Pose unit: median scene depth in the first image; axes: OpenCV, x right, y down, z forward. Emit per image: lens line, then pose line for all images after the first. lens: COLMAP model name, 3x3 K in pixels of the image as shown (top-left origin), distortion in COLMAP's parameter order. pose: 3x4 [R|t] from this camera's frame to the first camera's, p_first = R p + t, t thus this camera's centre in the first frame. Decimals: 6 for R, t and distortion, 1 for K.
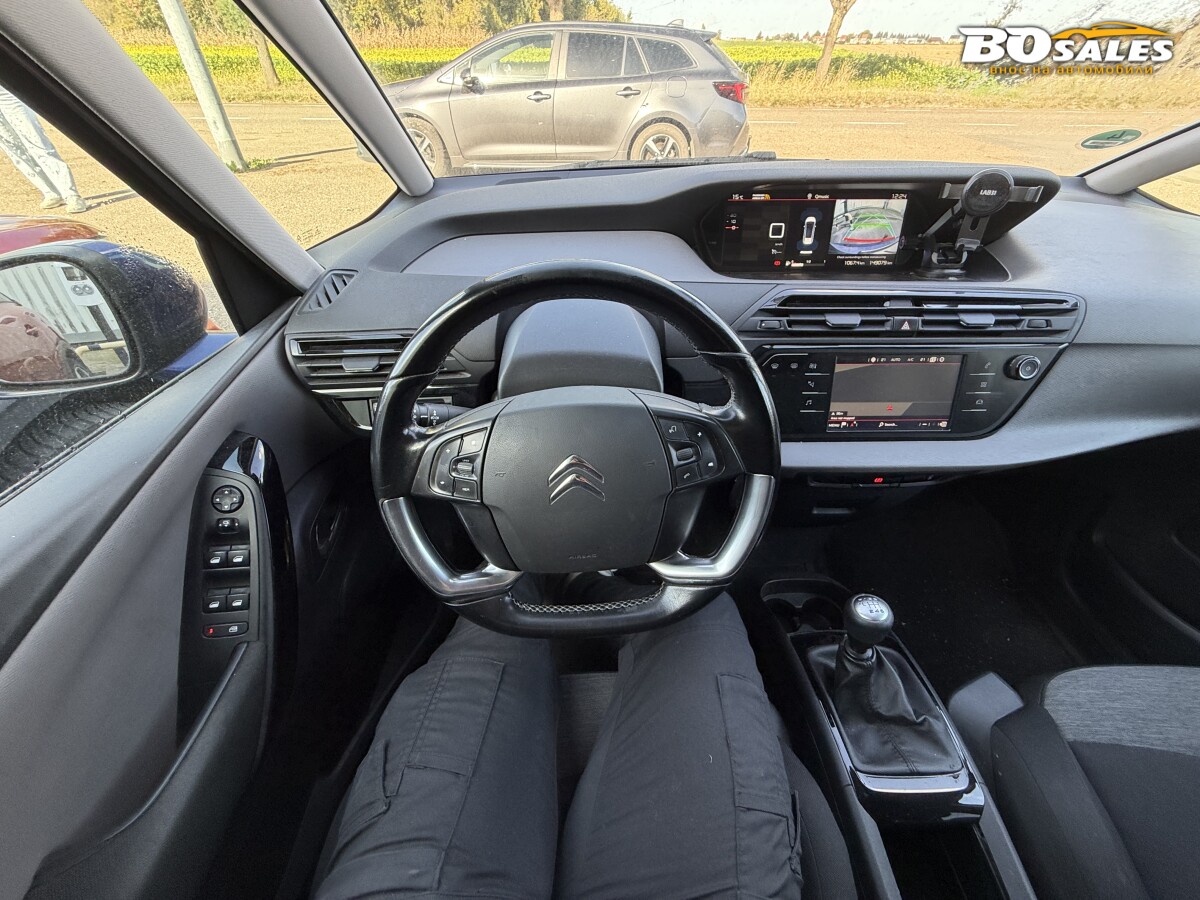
lens RADIAL K [[483.6, 0, 603.2], [0, 483.6, 451.3], [0, 0, 1]] dist [0.001709, -0.000052]
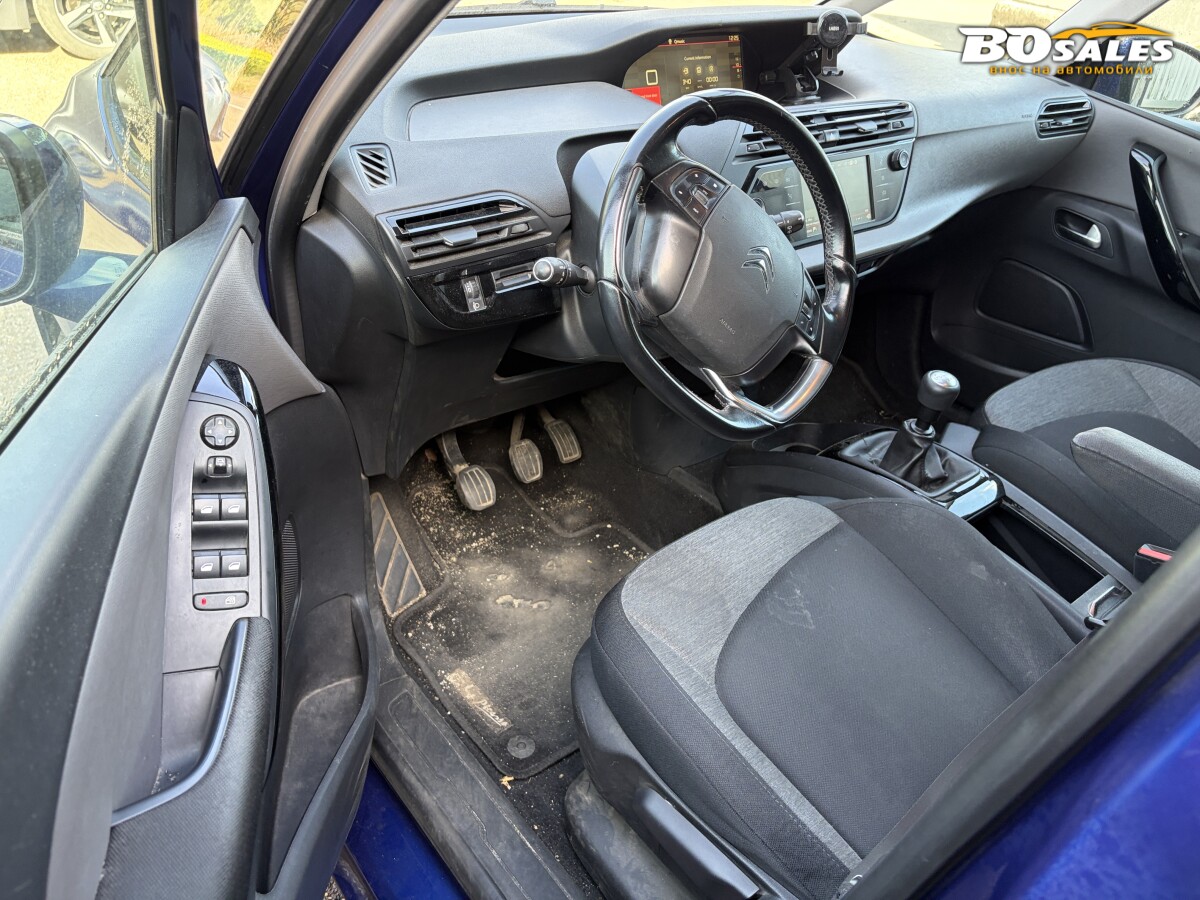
lens RADIAL K [[916.9, 0, 597.8], [0, 916.9, 452.8], [0, 0, 1]] dist [0.014588, 0.001482]
pose [[0.783173, -0.288868, 0.550632, -0.959615], [0.337209, 0.941323, 0.014210, 0.183235], [-0.522427, 0.174549, 0.834627, -0.337368]]
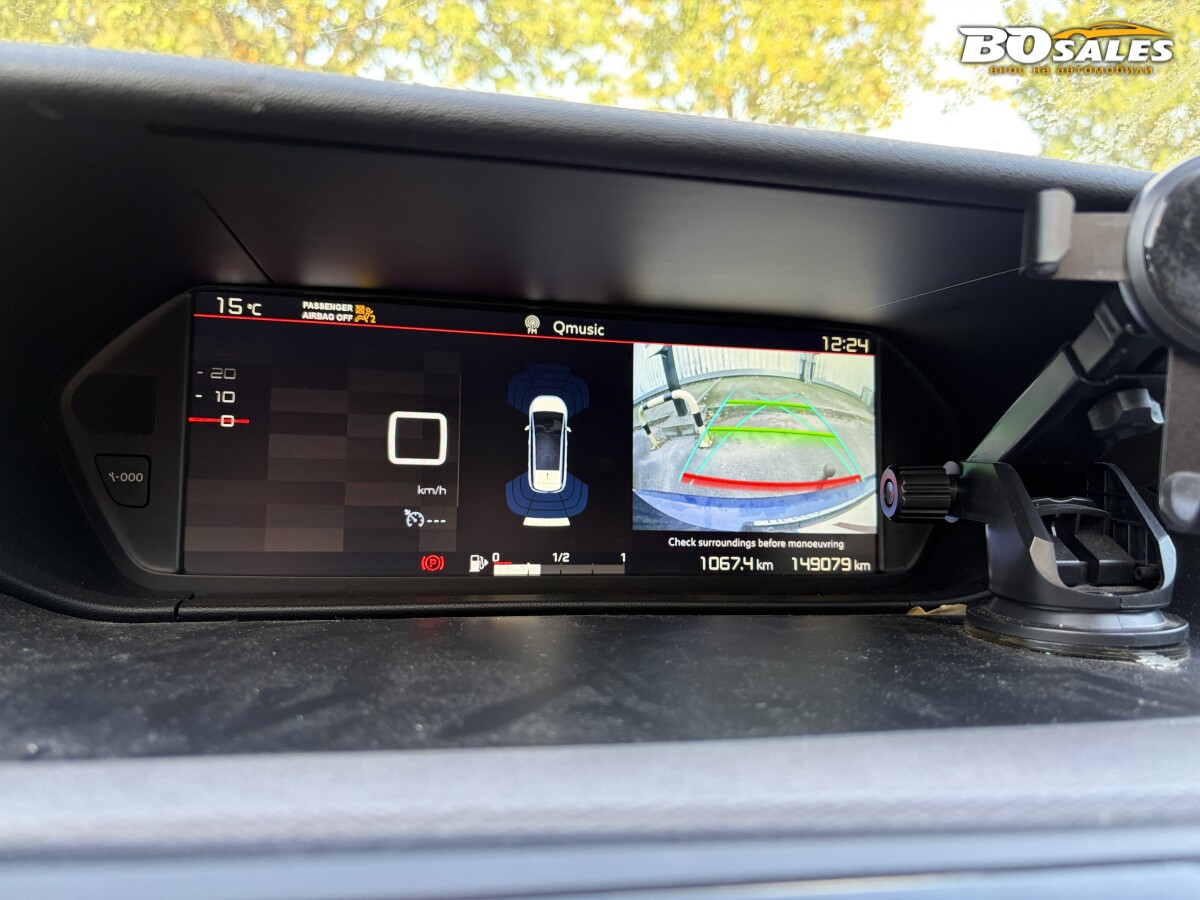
lens RADIAL K [[916.9, 0, 600.2], [0, 916.9, 446.3], [0, 0, 1]] dist [0.014588, 0.001482]
pose [[0.976108, 0.035505, 0.214364, 0.357115], [0.064175, 0.895440, -0.440532, -0.245561], [-0.207591, 0.443764, 0.871768, 0.586132]]
